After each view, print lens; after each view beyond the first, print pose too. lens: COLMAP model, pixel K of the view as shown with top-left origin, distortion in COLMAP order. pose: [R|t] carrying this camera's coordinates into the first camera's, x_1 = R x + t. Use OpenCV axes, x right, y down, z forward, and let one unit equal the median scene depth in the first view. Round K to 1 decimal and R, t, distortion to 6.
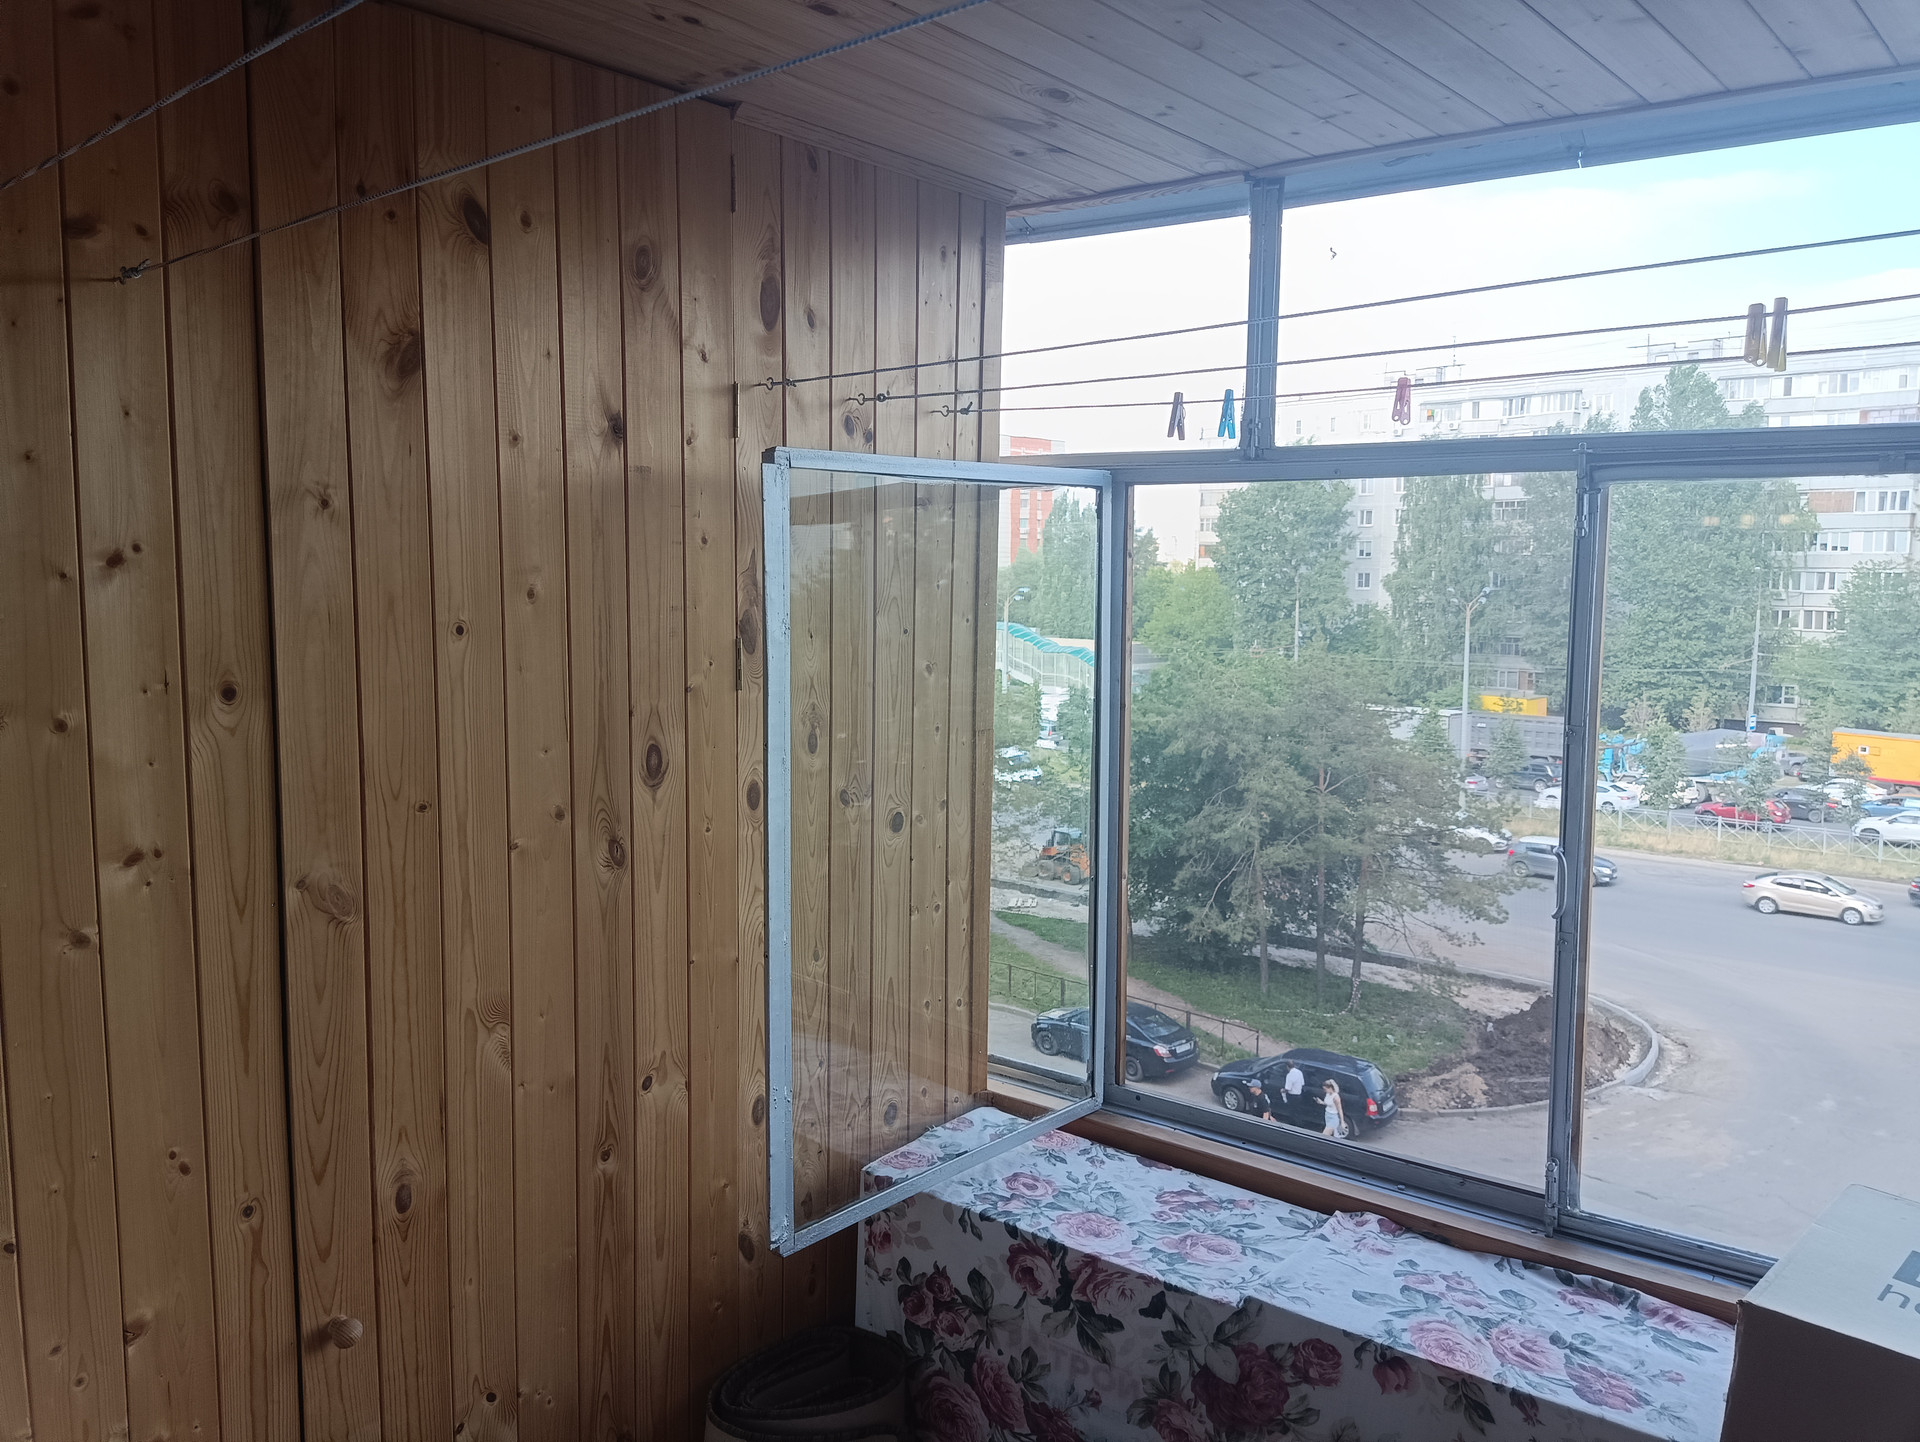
lens RADIAL K [[1382.2, 0, 965.3], [0, 1382.2, 672.0], [0, 0, 1]] dist [0.097007, -0.149607]
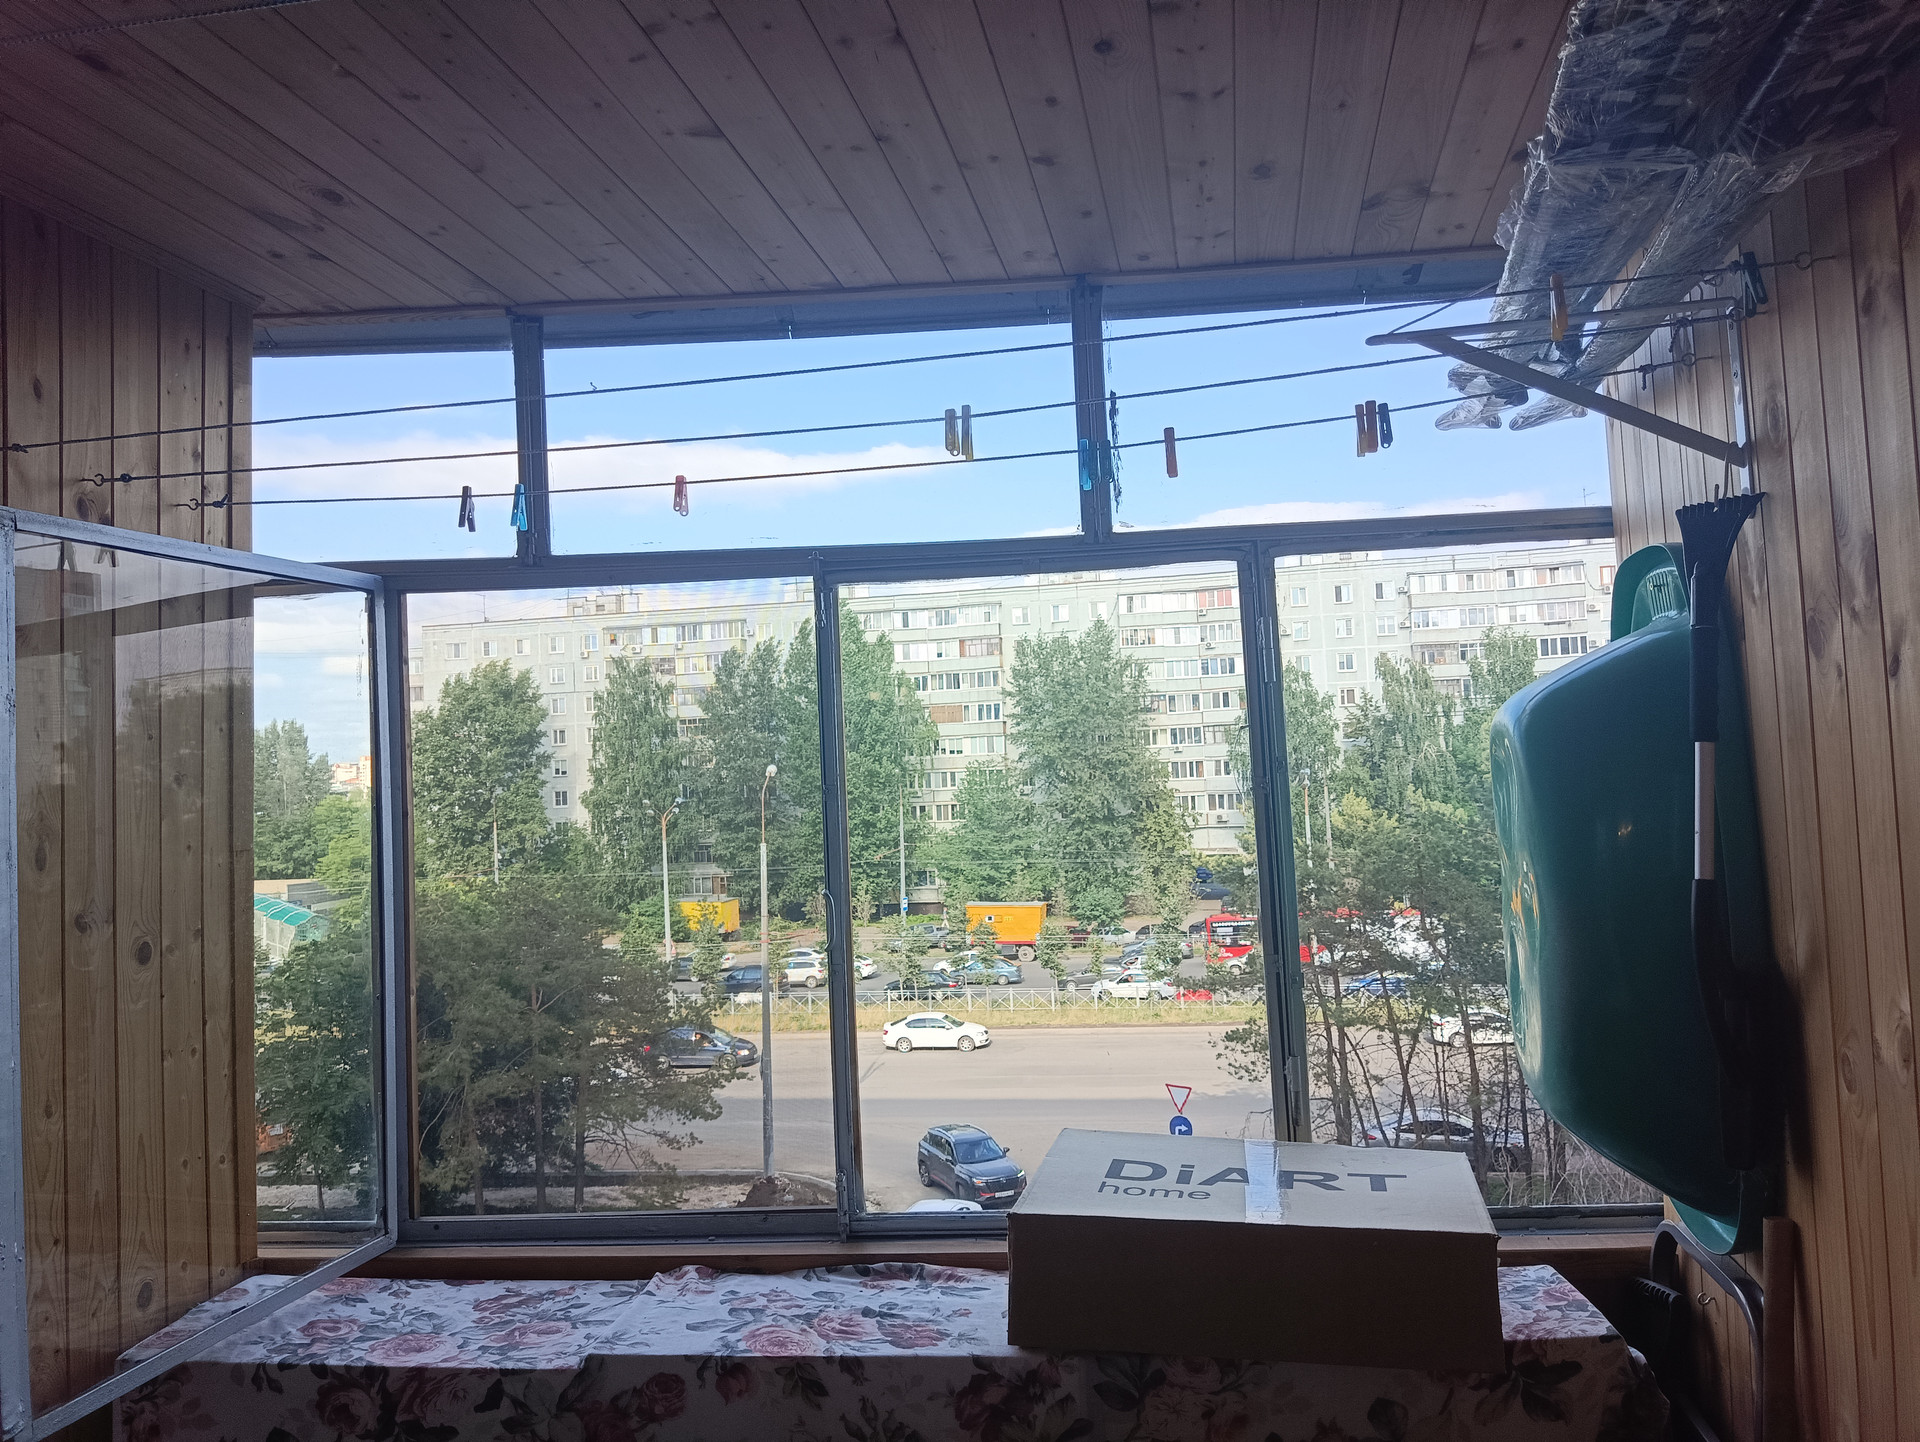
lens RADIAL K [[1382.2, 0, 965.3], [0, 1382.2, 672.0], [0, 0, 1]] dist [0.097007, -0.149607]
pose [[0.844575, -0.010368, 0.535336, -0.086902], [0.095535, 0.986687, -0.131612, 0.102907], [-0.526845, 0.162300, 0.834322, -0.048027]]
